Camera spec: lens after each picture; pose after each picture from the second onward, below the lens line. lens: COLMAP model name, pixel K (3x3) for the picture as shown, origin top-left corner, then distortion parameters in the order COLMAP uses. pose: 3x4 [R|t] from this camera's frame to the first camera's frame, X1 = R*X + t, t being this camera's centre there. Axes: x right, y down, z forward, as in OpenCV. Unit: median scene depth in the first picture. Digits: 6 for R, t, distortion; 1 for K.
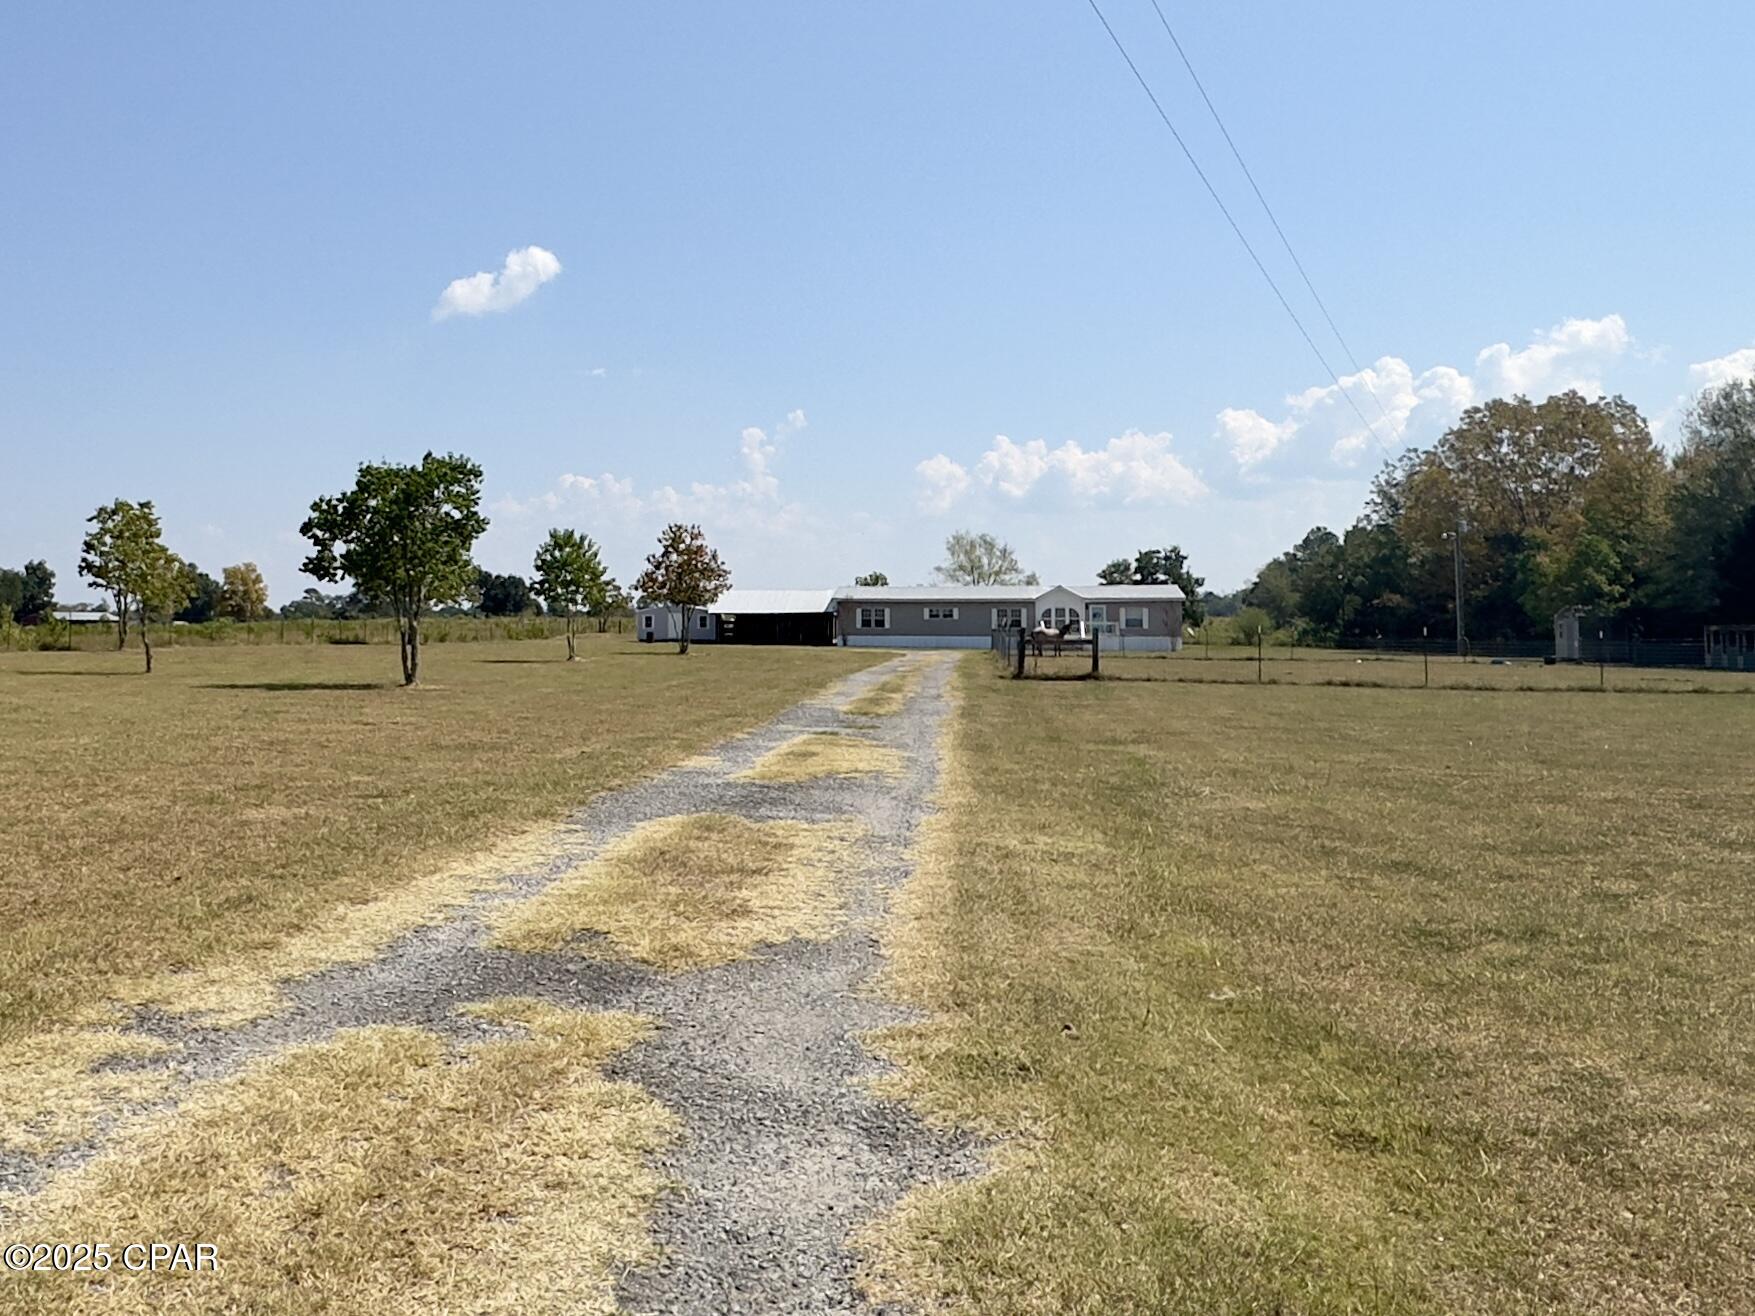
lens RADIAL K [[702.8, 0, 877.1], [0, 702.8, 656.9], [0, 0, 1]] dist [-0.005765, 0.001431]
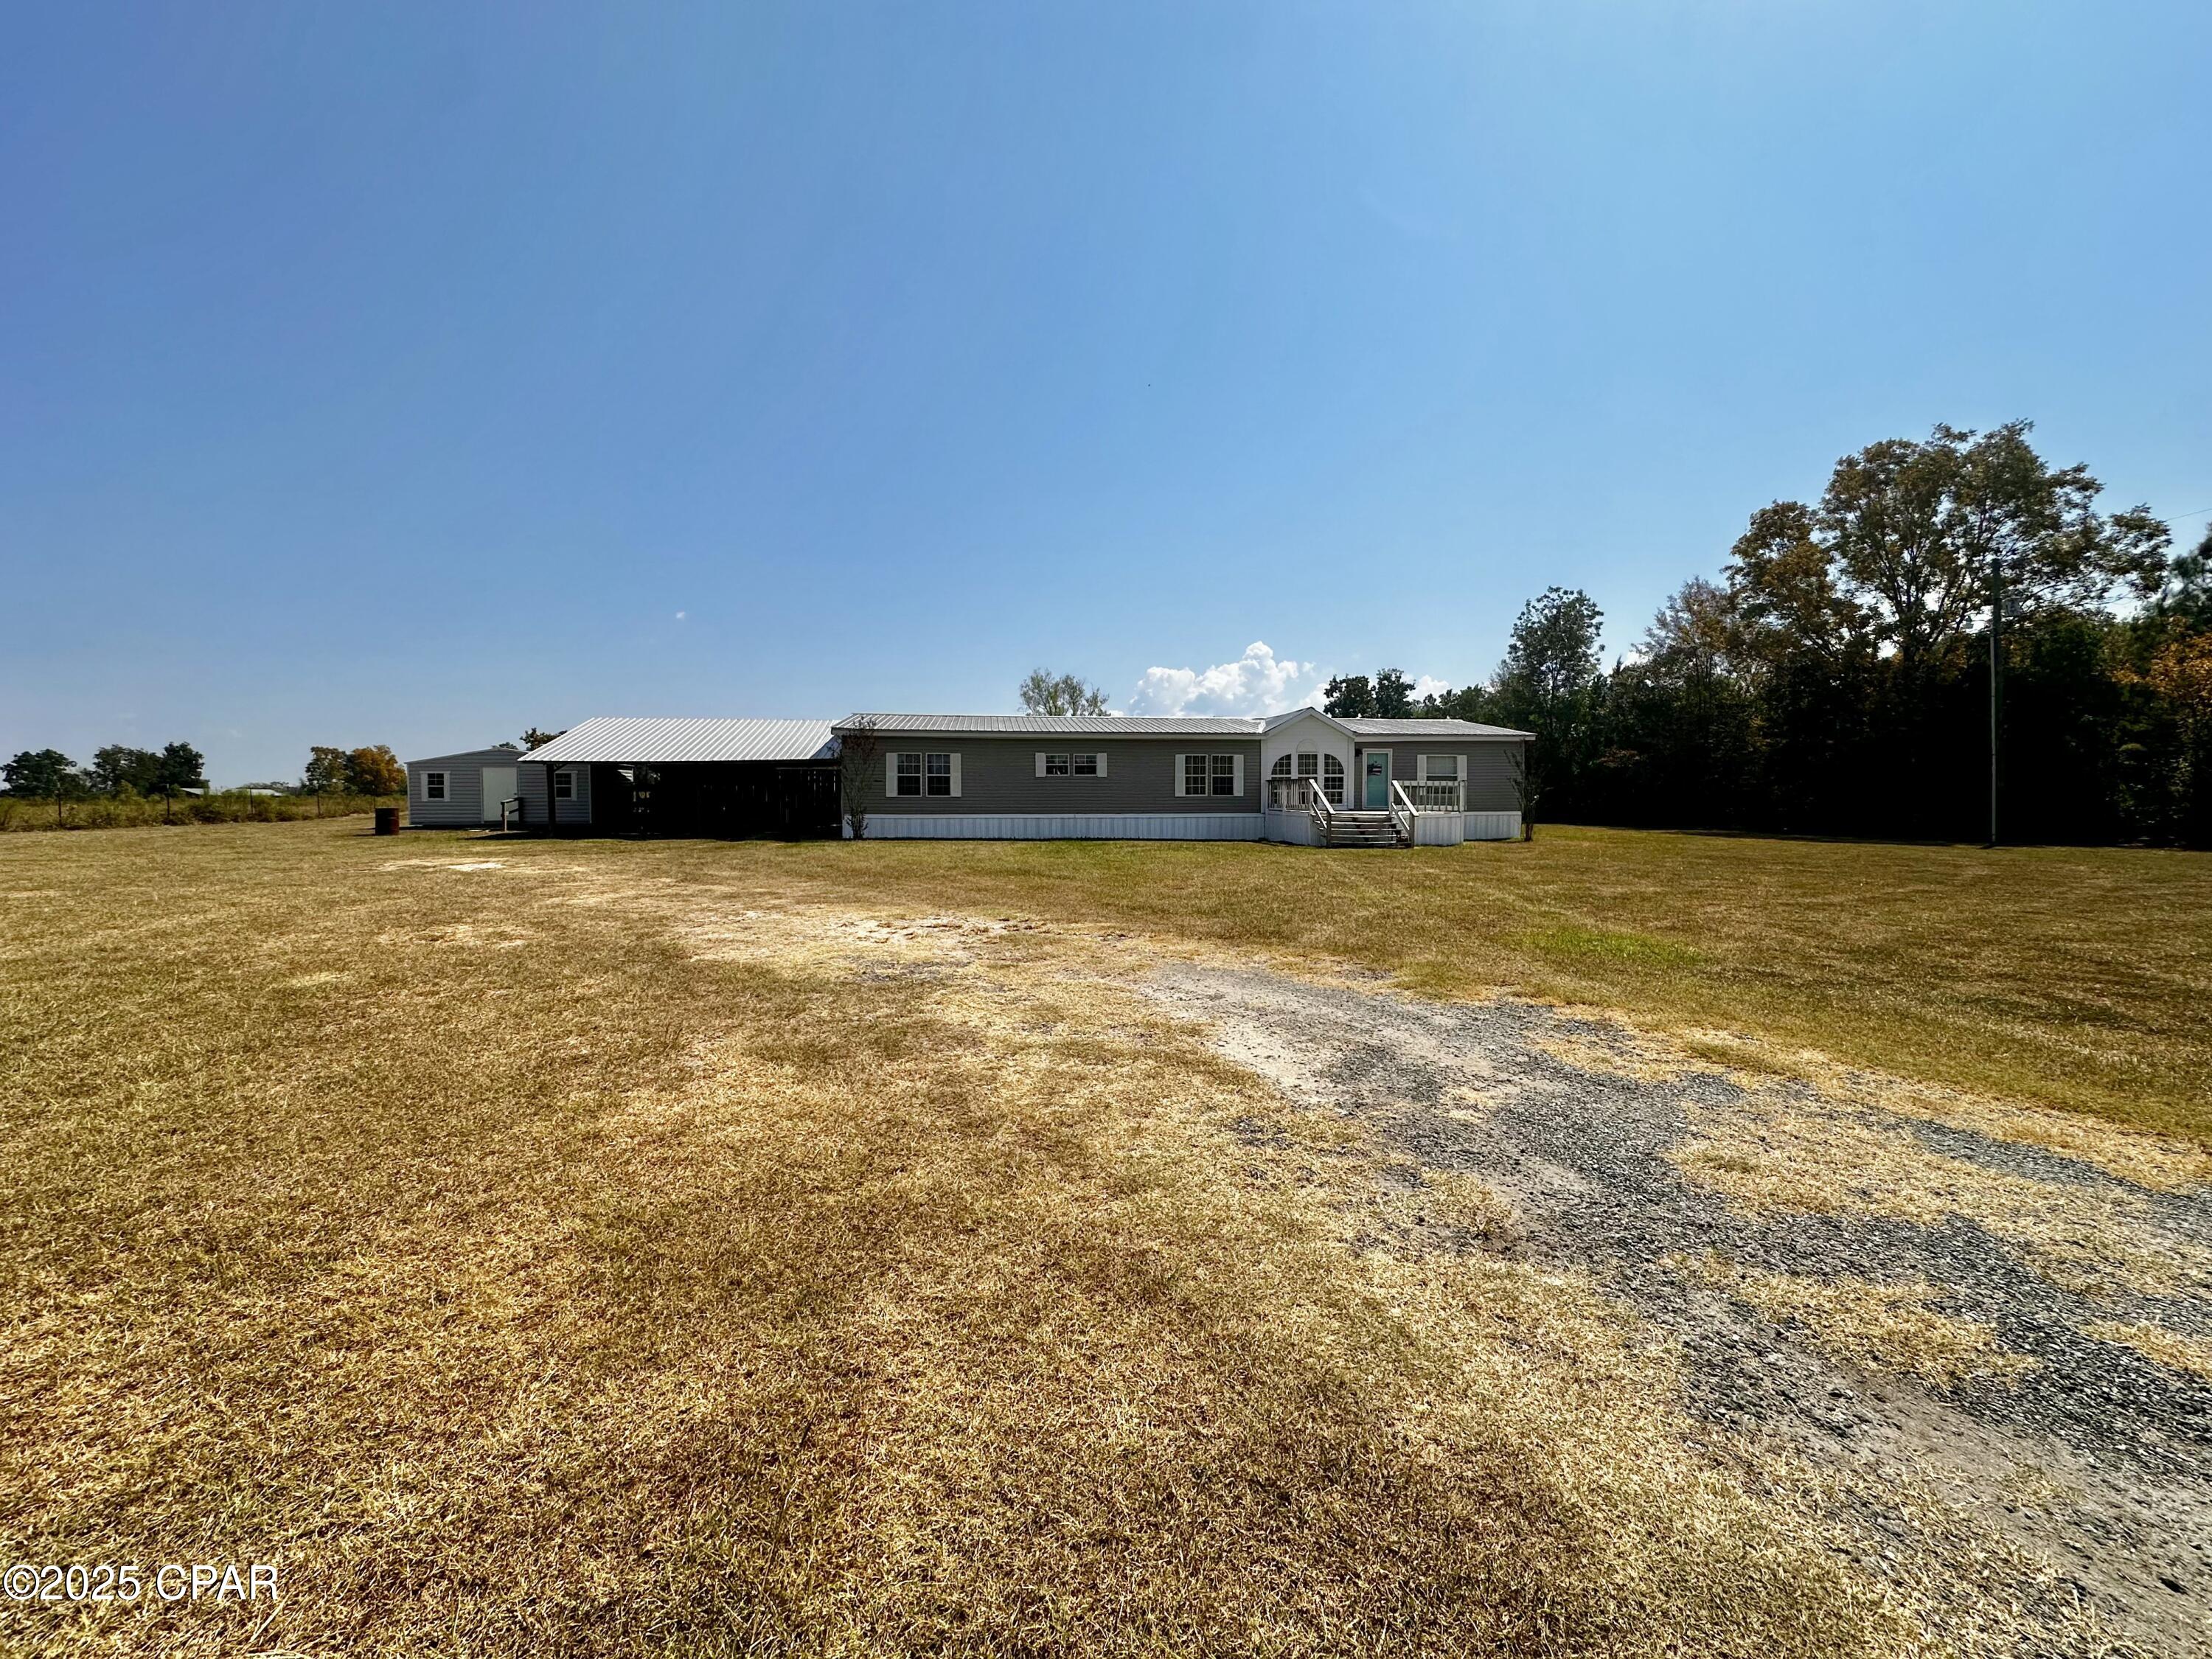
lens RADIAL K [[881.4, 0, 1103.7], [0, 881.4, 827.4], [0, 0, 1]] dist [-0.003535, 0.000591]
pose [[0.981613, -0.012416, 0.190478, -0.000629], [0.013563, 0.999897, -0.004722, -0.016840], [-0.190400, 0.007218, 0.981680, 0.415984]]
